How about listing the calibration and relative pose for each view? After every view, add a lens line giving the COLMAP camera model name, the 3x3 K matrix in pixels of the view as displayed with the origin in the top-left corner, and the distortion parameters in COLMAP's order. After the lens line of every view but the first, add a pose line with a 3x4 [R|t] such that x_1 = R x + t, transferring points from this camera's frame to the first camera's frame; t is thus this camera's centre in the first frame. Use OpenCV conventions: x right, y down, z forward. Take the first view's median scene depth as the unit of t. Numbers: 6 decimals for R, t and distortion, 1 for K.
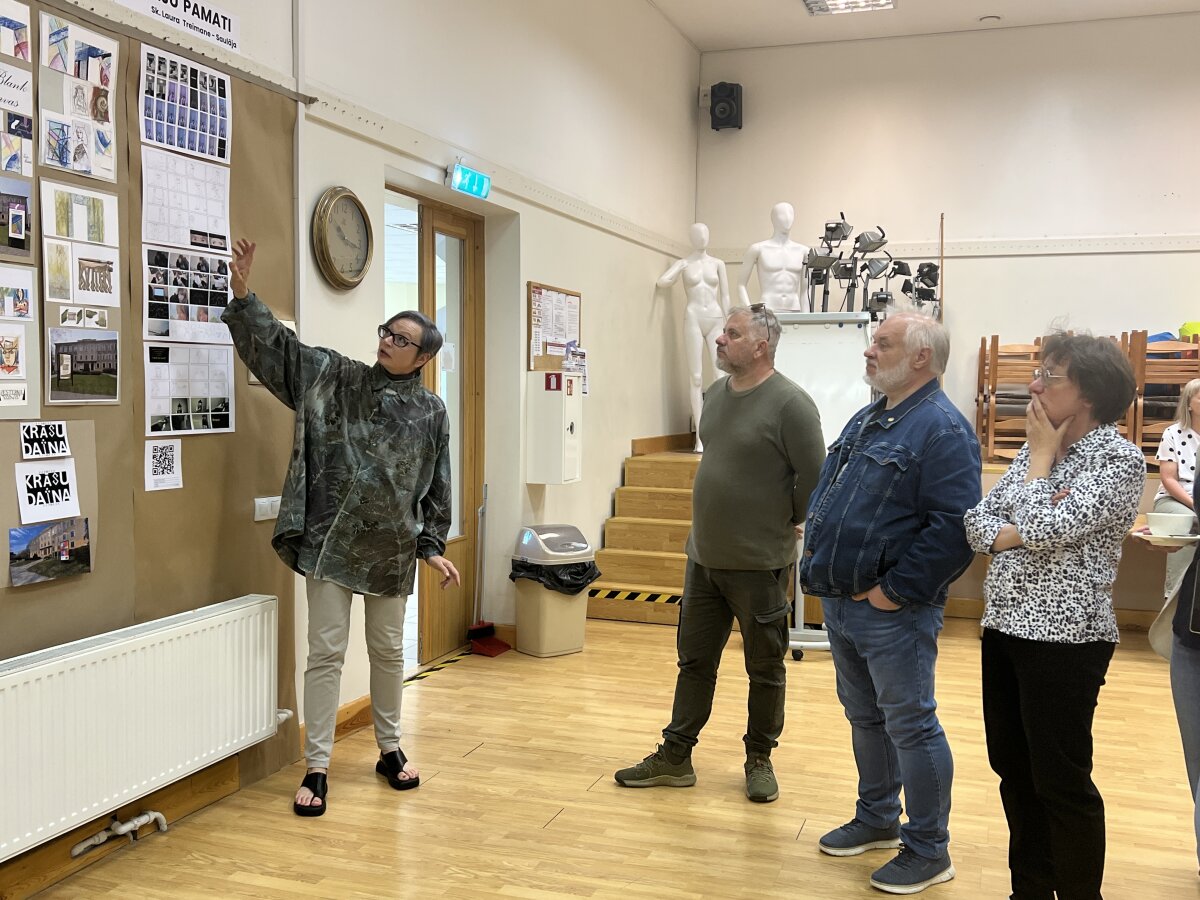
lens RADIAL K [[1210.5, 0, 600.0], [0, 1210.5, 450.0], [0, 0, 1]] dist [0.054735, -0.027694]
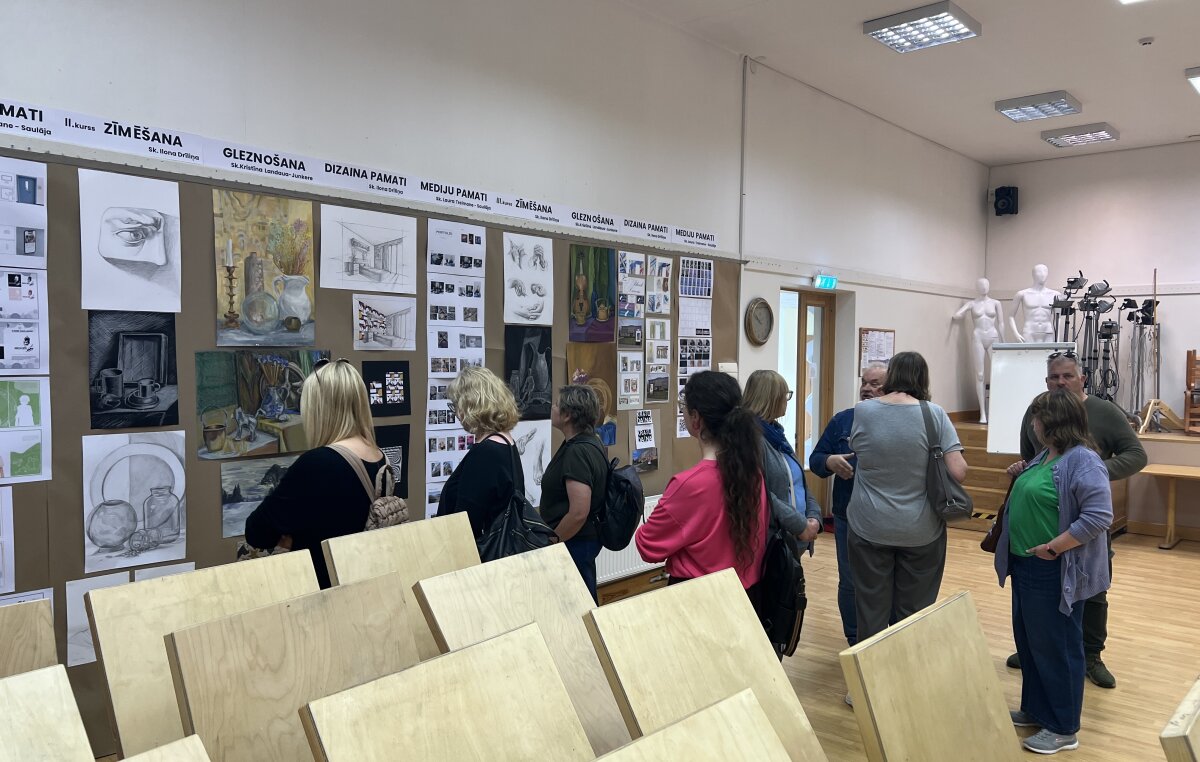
lens RADIAL K [[904.1, 0, 596.4], [0, 904.1, 404.3], [0, 0, 1]] dist [-0.000131, -0.001870]
pose [[0.926644, 0.020469, -0.375382, 0.150967], [-0.021523, 0.999767, 0.001386, -0.031196], [0.375323, 0.006795, 0.926869, -0.713509]]
